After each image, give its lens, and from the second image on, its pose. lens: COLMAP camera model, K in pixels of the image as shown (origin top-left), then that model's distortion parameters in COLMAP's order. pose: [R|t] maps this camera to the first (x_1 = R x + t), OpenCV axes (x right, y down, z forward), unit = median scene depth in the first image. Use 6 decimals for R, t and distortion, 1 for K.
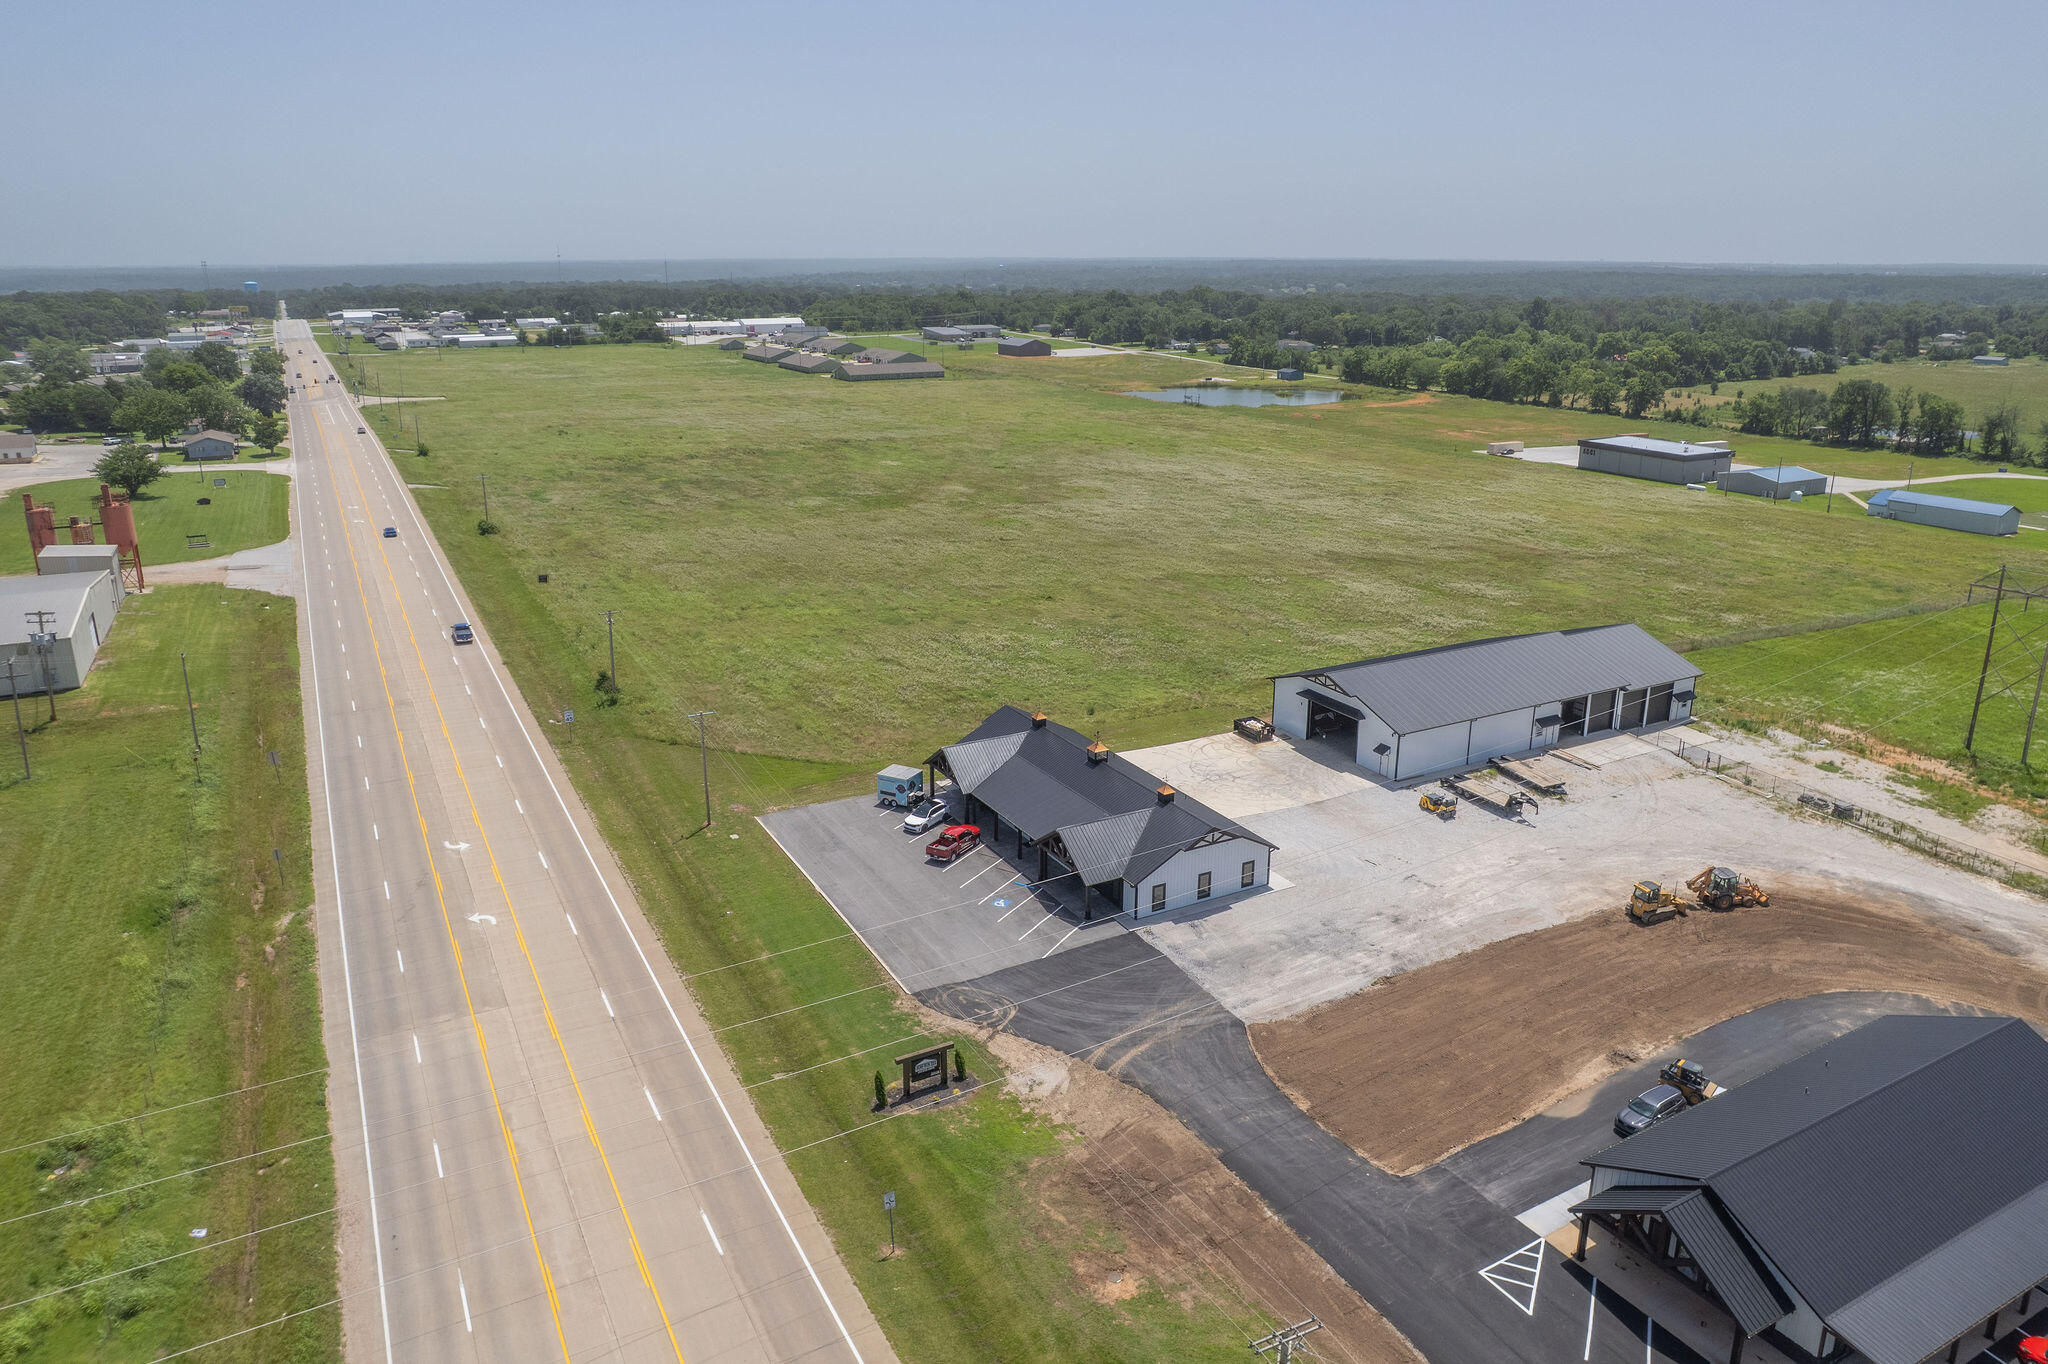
lens RADIAL K [[1356.1, 0, 1024.0], [0, 1356.1, 682.0], [0, 0, 1]] dist [-0.047473, 0.002167]
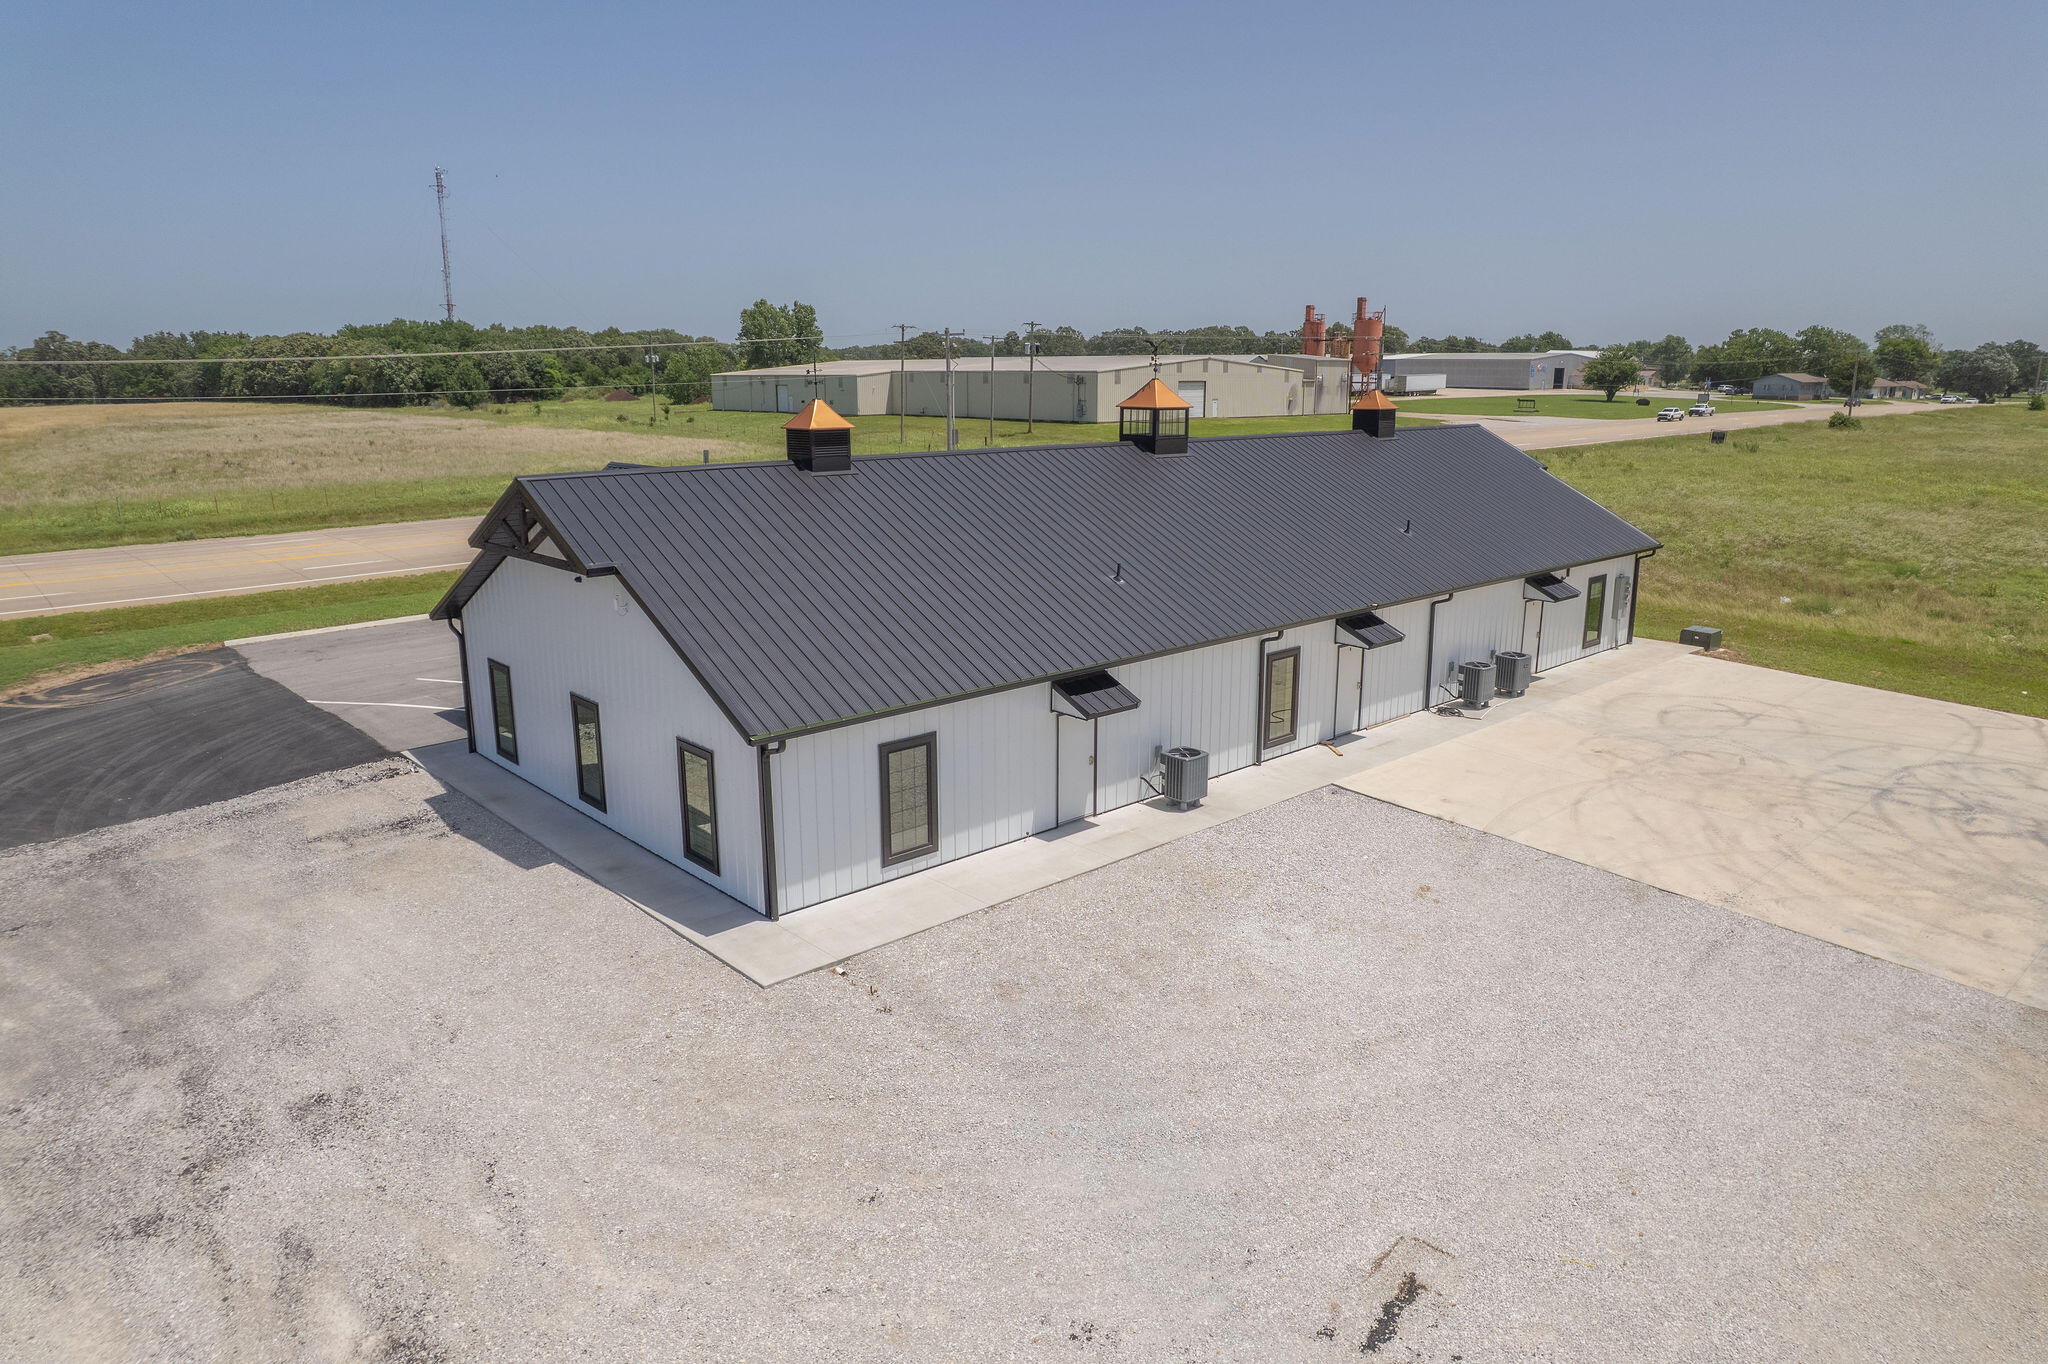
lens RADIAL K [[1312.5, 0, 1019.2], [0, 1312.5, 677.0], [0, 0, 1]] dist [-0.084349, 0.078067]
pose [[0.235619, 0.220274, -0.946553, 0.373909], [-0.288026, 0.946045, 0.148460, 0.079925], [0.928184, 0.237652, 0.286351, 1.004982]]
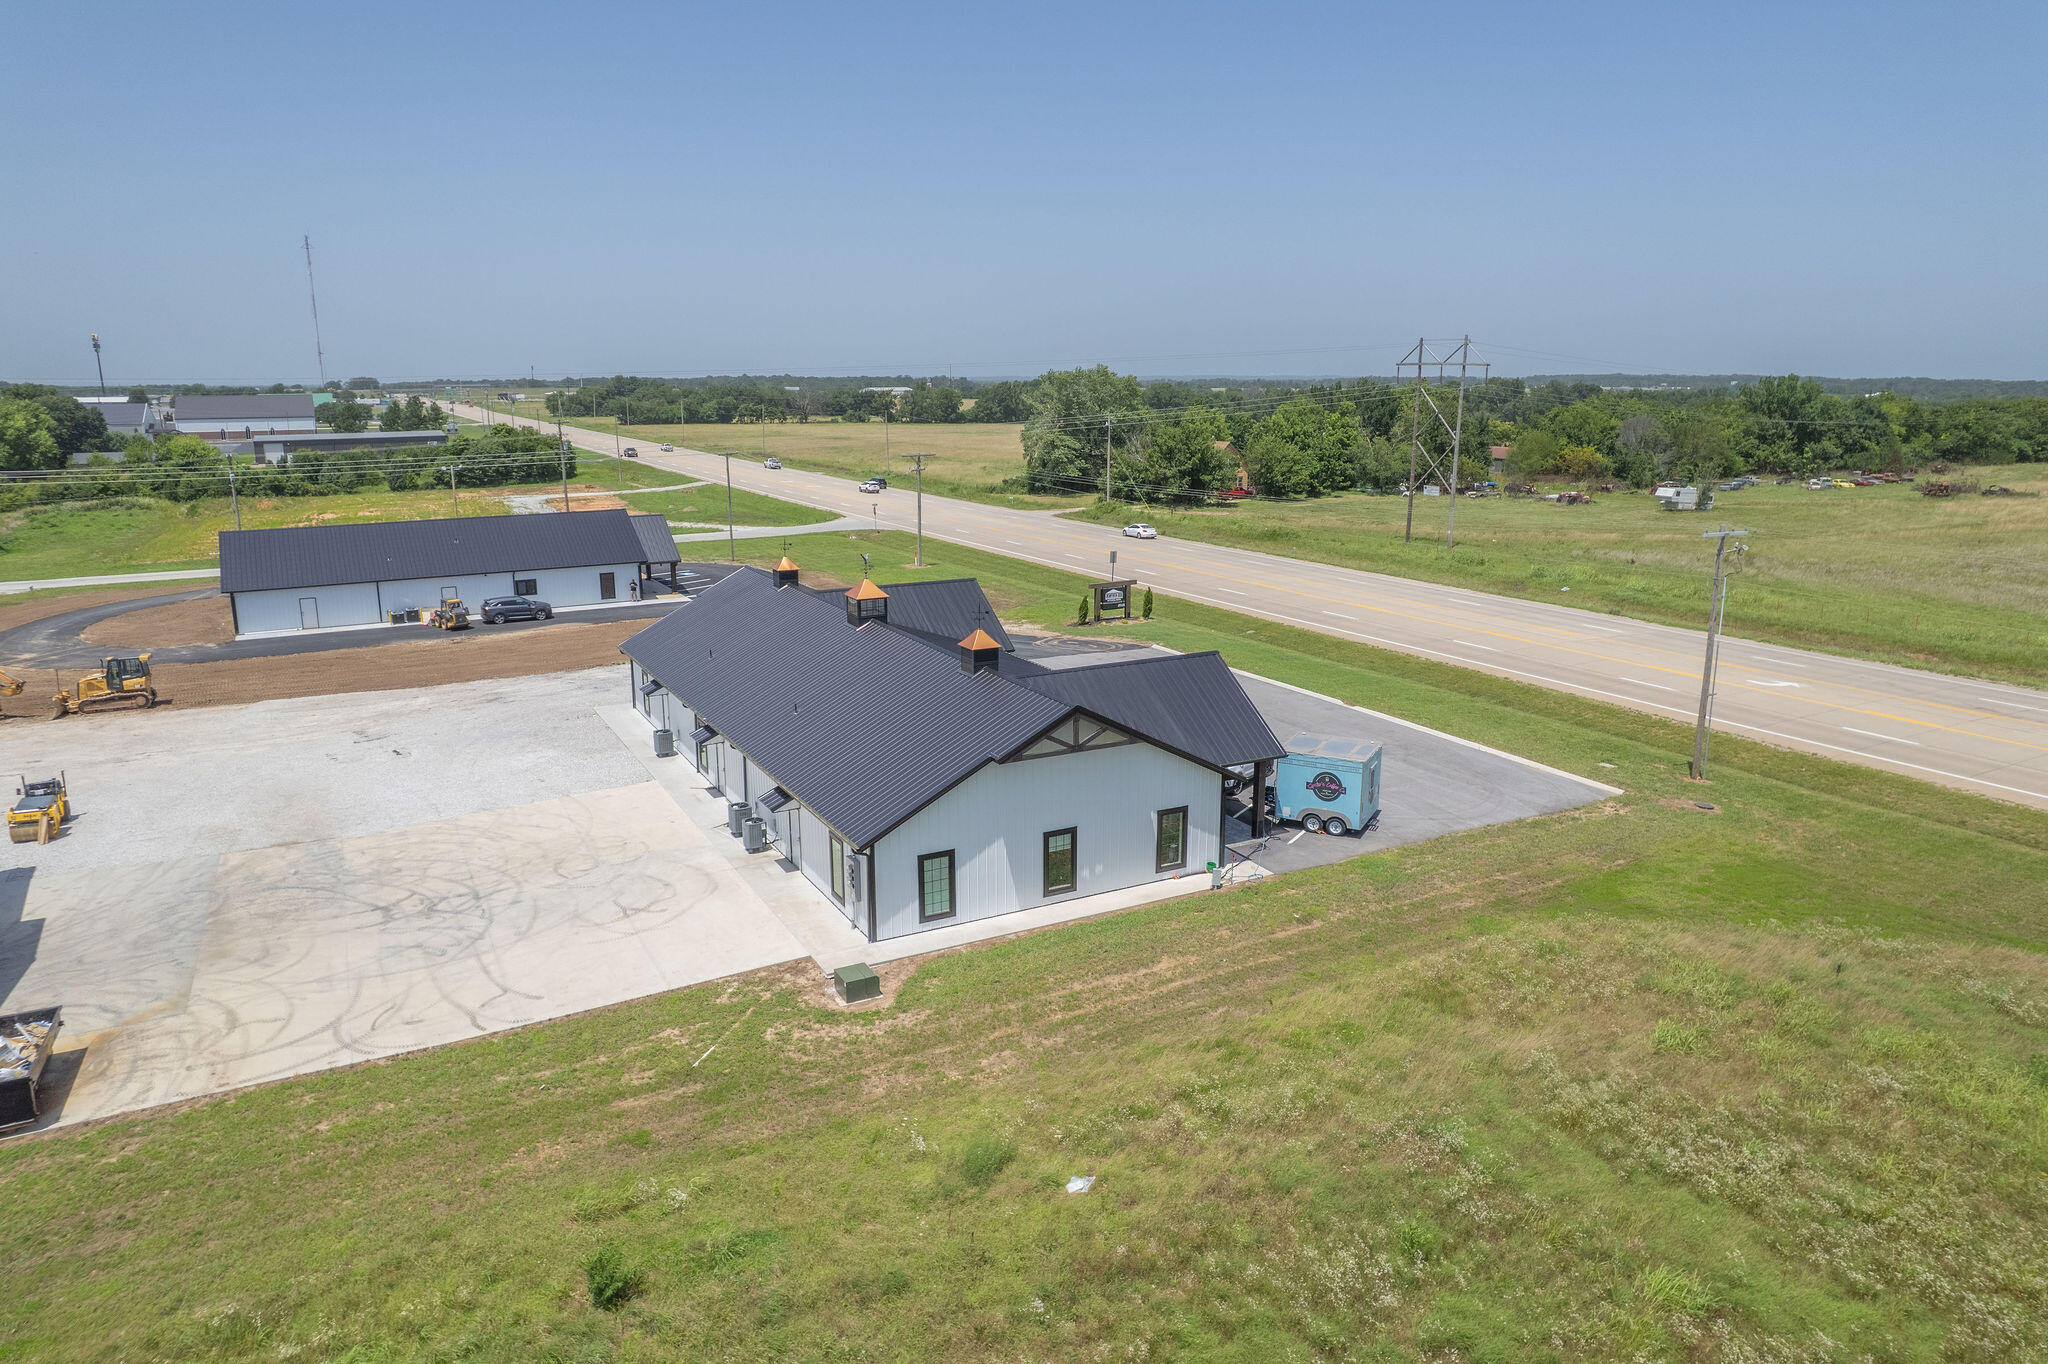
lens RADIAL K [[1323.2, 0, 1020.3], [0, 1323.2, 677.6], [0, 0, 1]] dist [-0.074468, 0.064981]
pose [[-0.999963, -0.000482, 0.008616, -0.003256], [0.003949, 0.862168, 0.506607, -0.176666], [-0.007673, 0.506622, -0.862134, 1.569797]]
